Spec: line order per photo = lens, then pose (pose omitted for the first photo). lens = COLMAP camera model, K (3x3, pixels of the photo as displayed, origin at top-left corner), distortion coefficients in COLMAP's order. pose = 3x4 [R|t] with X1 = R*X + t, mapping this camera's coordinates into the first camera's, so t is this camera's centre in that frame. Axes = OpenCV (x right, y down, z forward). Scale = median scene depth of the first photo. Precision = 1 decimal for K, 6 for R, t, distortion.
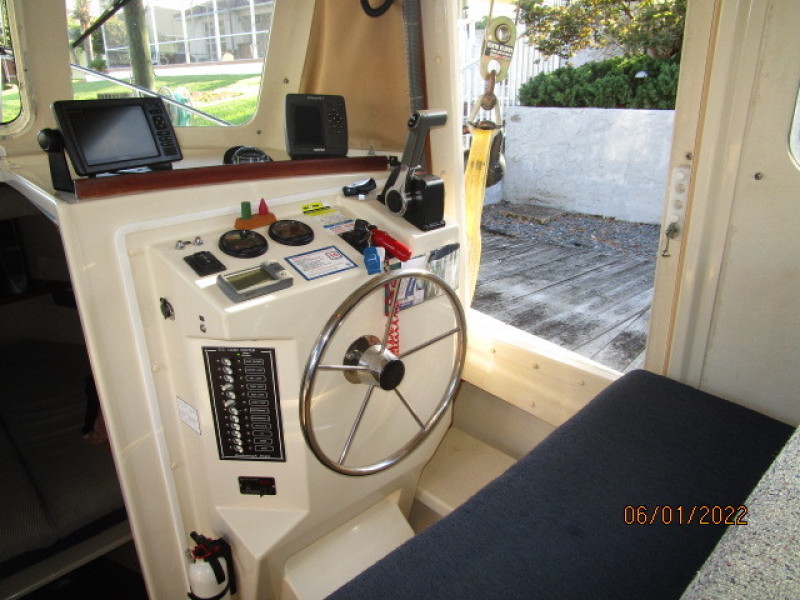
lens RADIAL K [[601.7, 0, 400.0], [0, 601.7, 300.0], [0, 0, 1]] dist [0.005931, 0.001609]
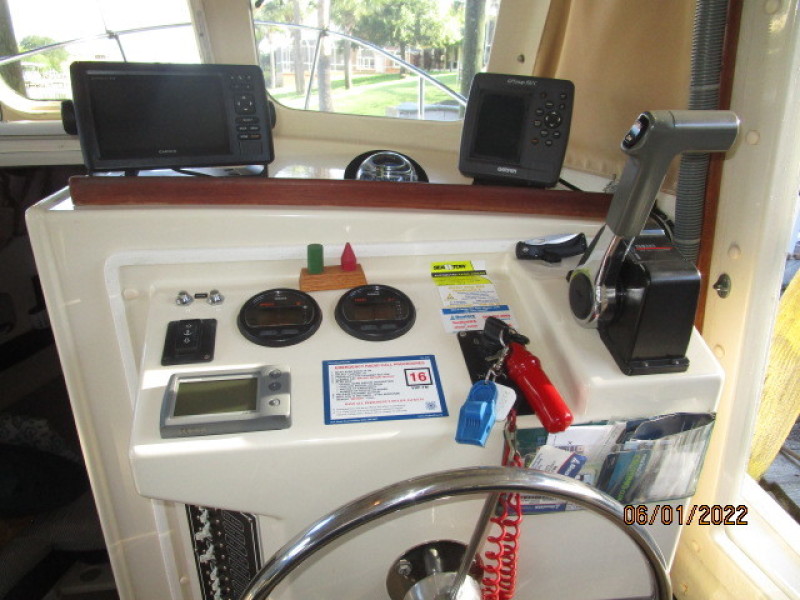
lens RADIAL K [[584.1, 0, 400.0], [0, 584.1, 300.0], [0, 0, 1]] dist [-0.020930, 0.000788]
pose [[0.827280, 0.229442, -0.512801, 0.114155], [-0.227706, 0.971402, 0.067285, -0.161747], [0.513574, 0.061104, 0.855867, 0.536832]]
